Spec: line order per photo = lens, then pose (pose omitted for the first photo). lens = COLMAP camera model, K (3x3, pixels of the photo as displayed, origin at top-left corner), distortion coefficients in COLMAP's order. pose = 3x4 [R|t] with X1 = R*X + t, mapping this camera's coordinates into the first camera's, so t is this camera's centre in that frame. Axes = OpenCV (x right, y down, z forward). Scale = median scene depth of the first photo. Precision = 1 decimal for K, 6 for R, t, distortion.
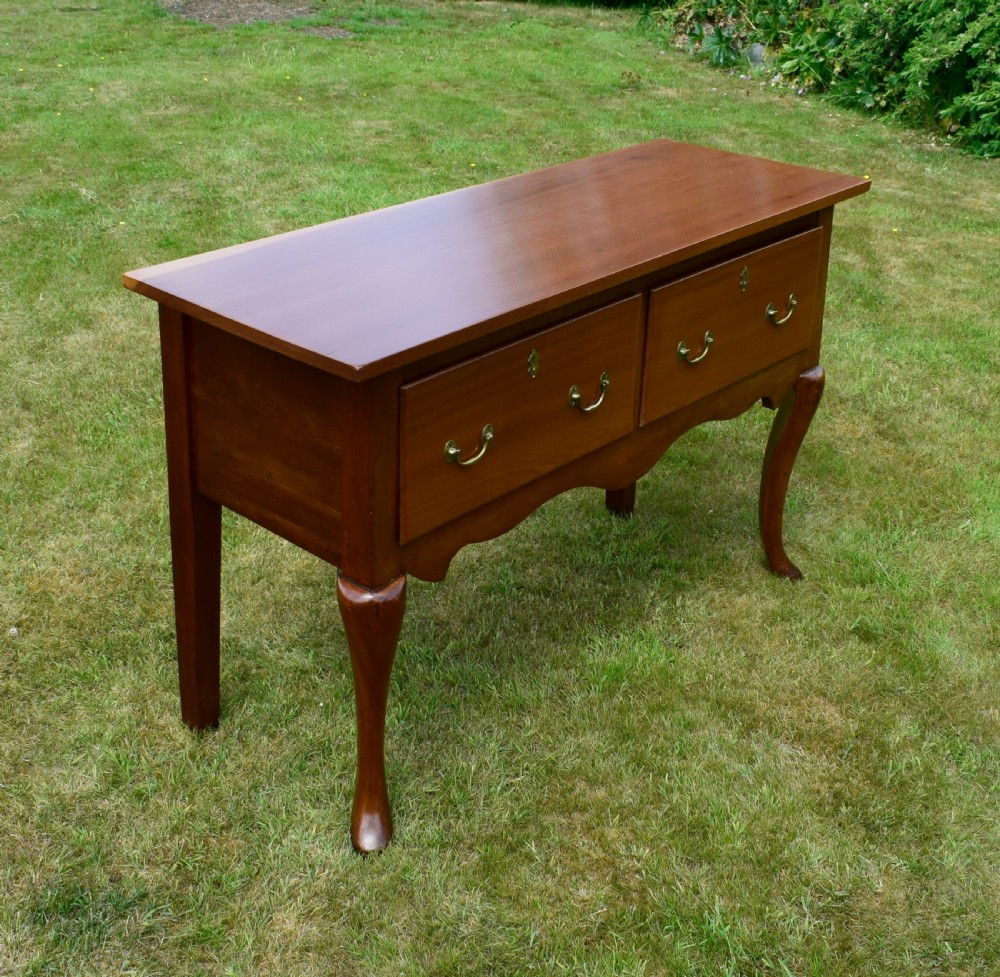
lens RADIAL K [[1467.5, 0, 484.8], [0, 1467.5, 451.2], [0, 0, 1]] dist [-0.021992, -0.007397]
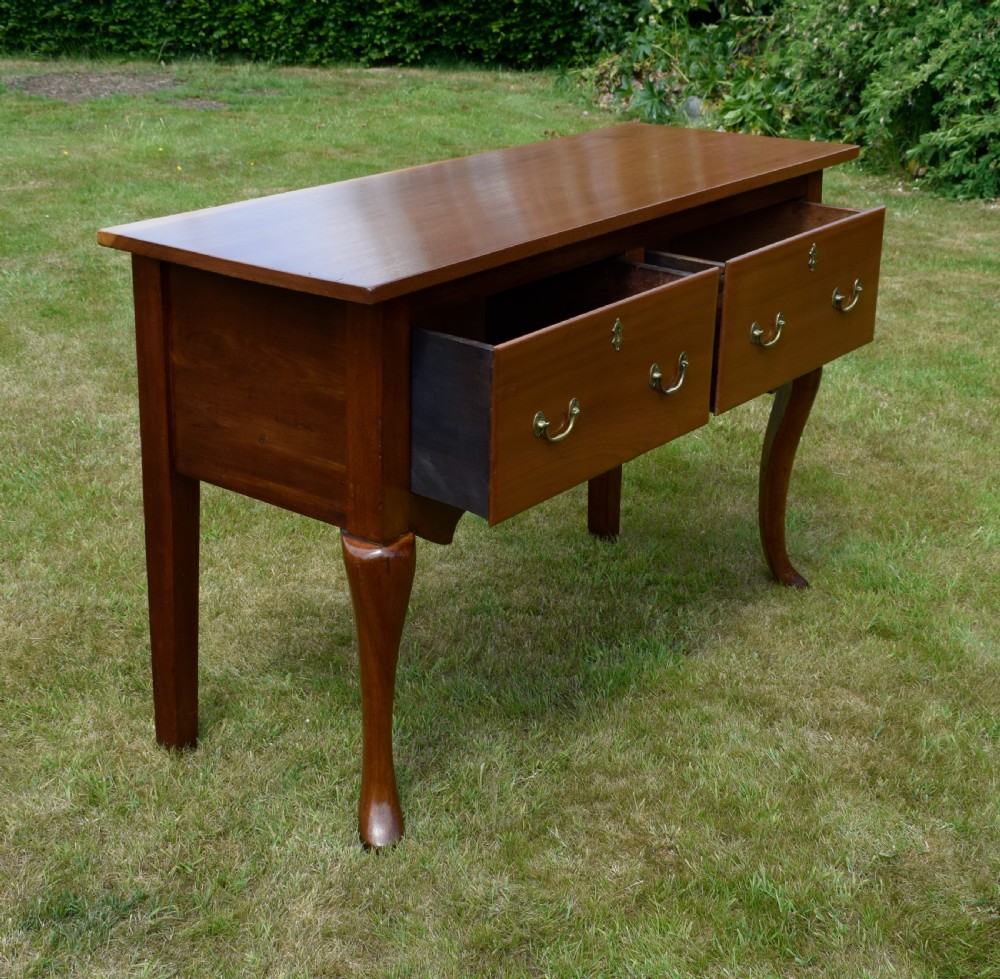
lens RADIAL K [[1767.3, 0, 490.8], [0, 1767.3, 516.2], [0, 0, 1]] dist [-0.015157, -0.013308]
pose [[0.996592, -0.046860, 0.067881, -0.044651], [0.051299, 0.996552, -0.065204, 0.082945], [-0.064591, 0.068464, 0.995560, -0.075499]]
